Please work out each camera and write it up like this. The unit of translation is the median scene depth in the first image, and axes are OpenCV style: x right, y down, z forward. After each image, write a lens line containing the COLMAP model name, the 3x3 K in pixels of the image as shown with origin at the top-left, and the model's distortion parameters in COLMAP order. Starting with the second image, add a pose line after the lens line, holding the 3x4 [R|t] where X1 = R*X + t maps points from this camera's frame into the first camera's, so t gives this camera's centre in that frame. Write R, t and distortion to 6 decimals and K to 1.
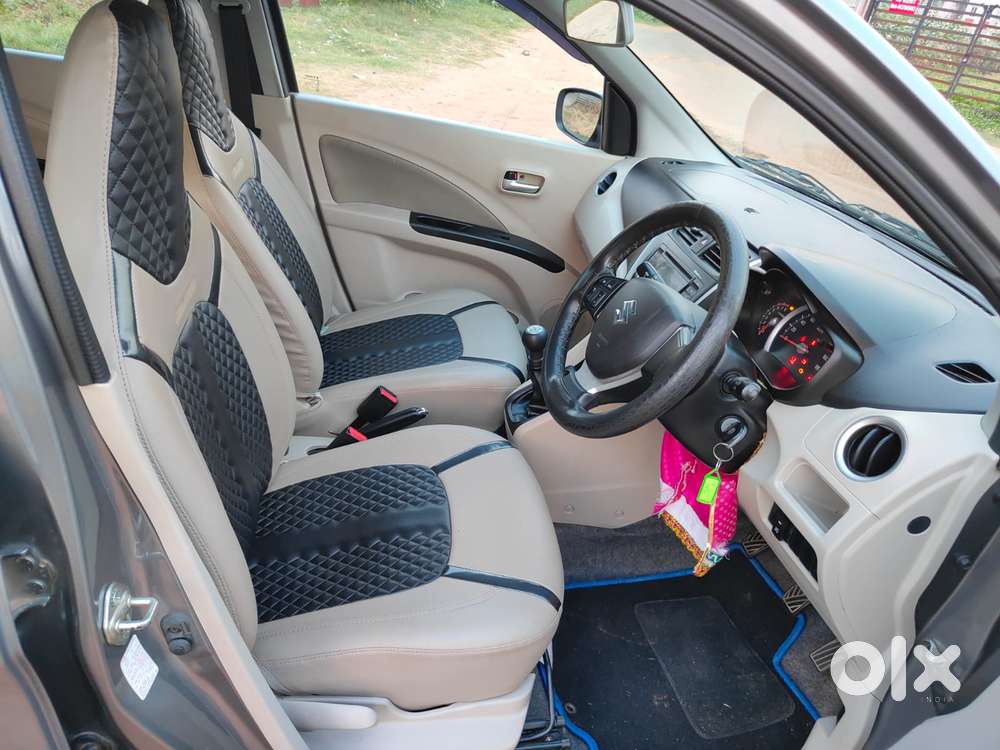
lens RADIAL K [[701.2, 0, 495.3], [0, 701.2, 377.8], [0, 0, 1]] dist [-0.000503, 0.005529]
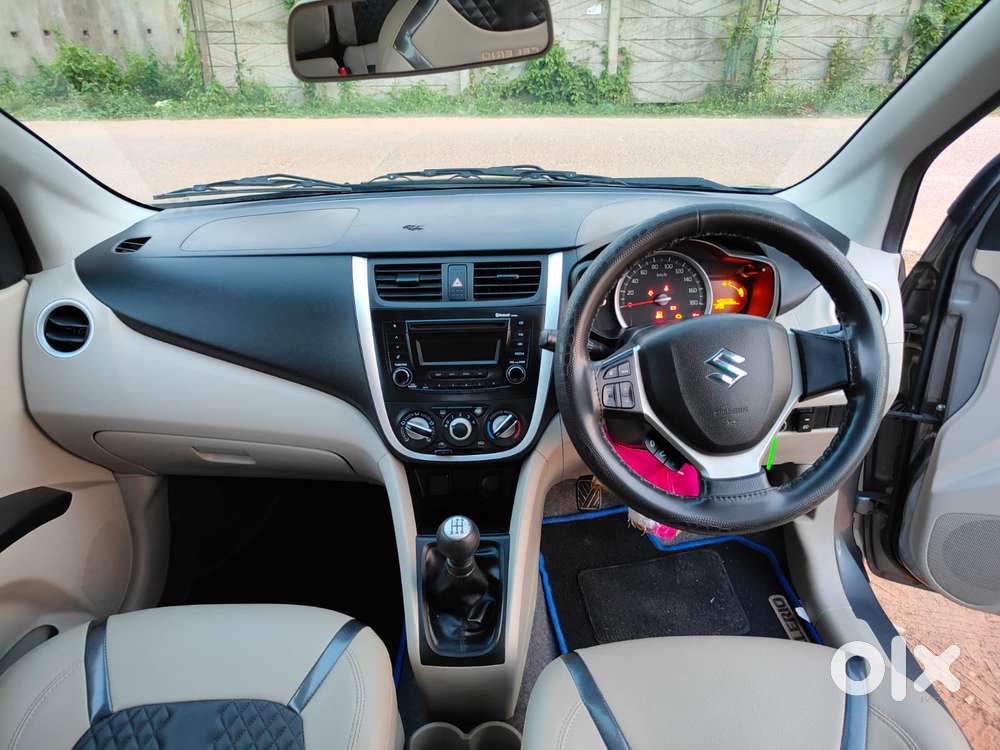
lens RADIAL K [[701.2, 0, 495.3], [0, 701.2, 377.8], [0, 0, 1]] dist [-0.000503, 0.005529]
pose [[0.145204, -0.600477, 0.786348, -0.316257], [0.539215, 0.714397, 0.445964, -0.385522], [-0.829556, 0.359255, 0.427519, 0.595826]]
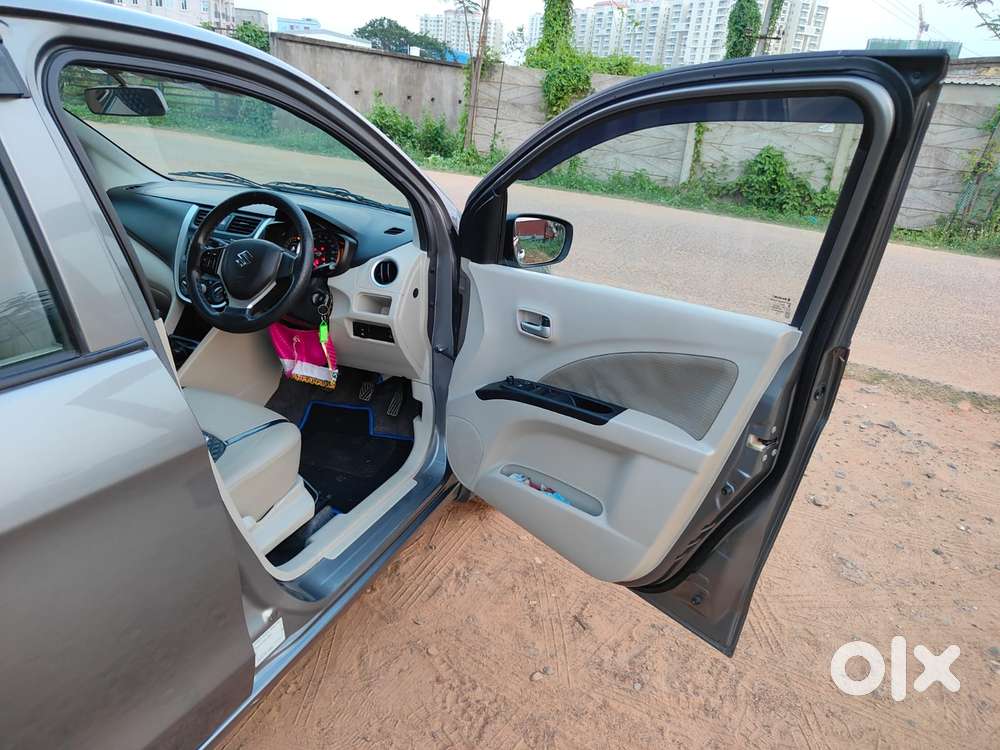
lens RADIAL K [[701.5, 0, 490.5], [0, 701.5, 374.3], [0, 0, 1]] dist [0.002126, 0.006396]
pose [[0.549847, -0.420251, 0.721843, -0.586154], [0.430482, 0.883171, 0.186265, 0.066458], [-0.715789, 0.208323, 0.666519, -0.377124]]
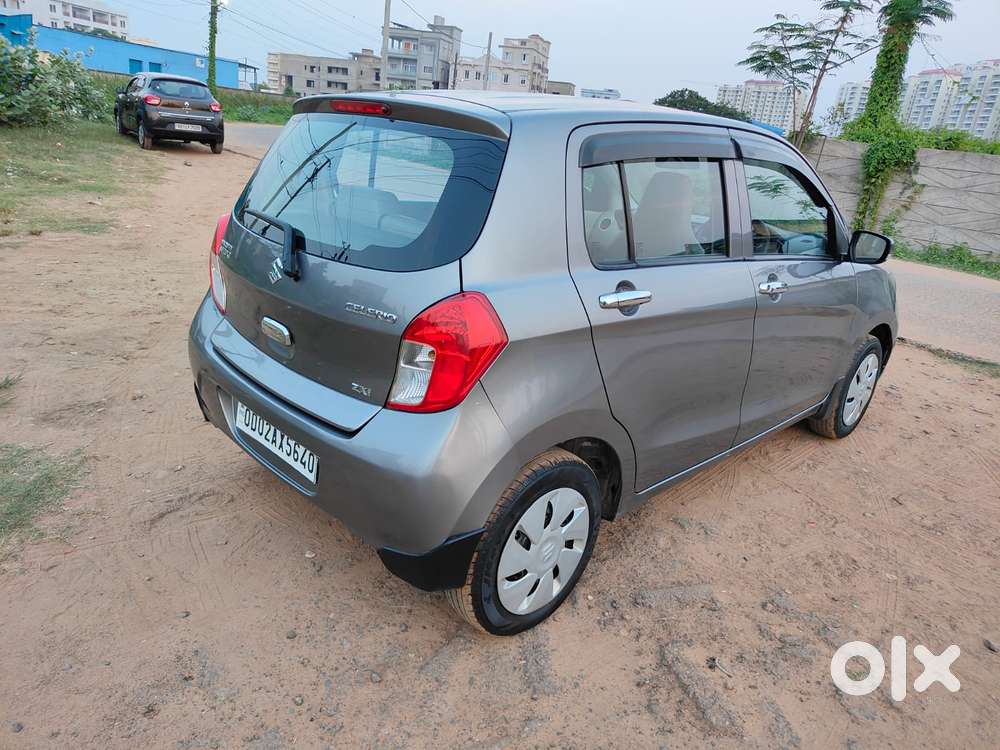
lens RADIAL K [[701.2, 0, 495.3], [0, 701.2, 377.8], [0, 0, 1]] dist [-0.000503, 0.005529]
pose [[0.817312, -0.265039, 0.511620, -1.712509], [0.316926, 0.948332, -0.015017, 0.129695], [-0.481205, 0.174419, 0.859081, -0.793399]]
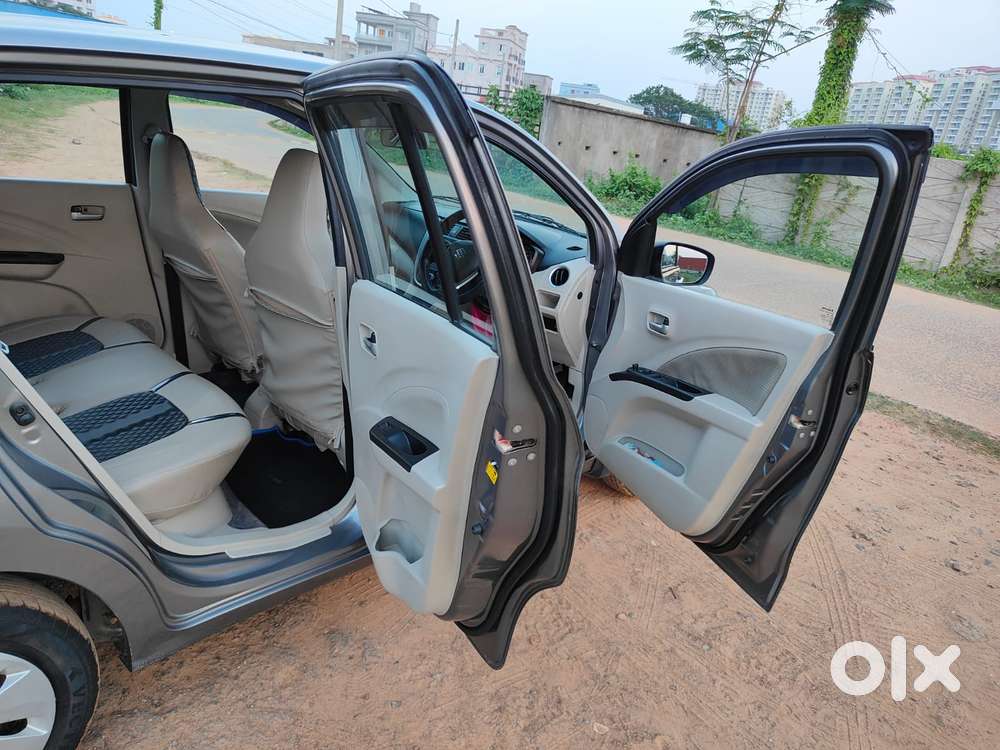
lens RADIAL K [[701.2, 0, 495.3], [0, 701.2, 377.8], [0, 0, 1]] dist [-0.000503, 0.005529]
pose [[0.804087, -0.255625, 0.536749, -0.766670], [0.299652, 0.954033, 0.005455, 0.230332], [-0.513471, 0.156452, 0.843724, -0.712106]]
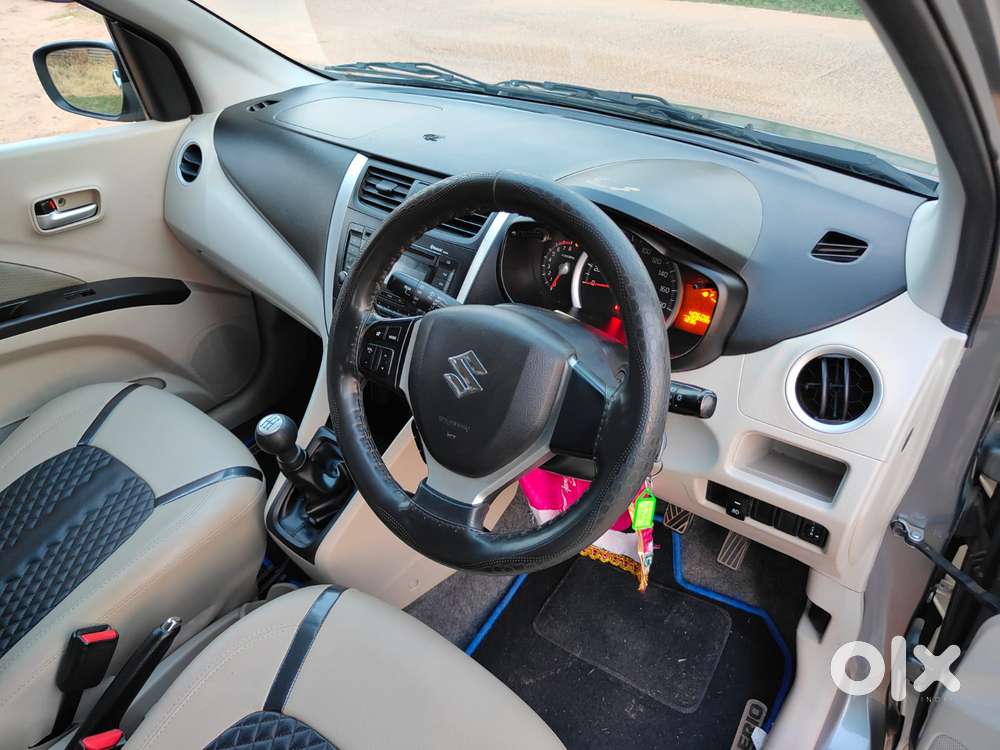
lens RADIAL K [[706.3, 0, 492.1], [0, 706.3, 373.5], [0, 0, 1]] dist [-0.000490, 0.000466]
pose [[0.728671, -0.514733, 0.451762, -0.061758], [0.449618, 0.857118, 0.251379, -0.167680], [-0.516606, 0.019948, 0.855991, 0.288866]]
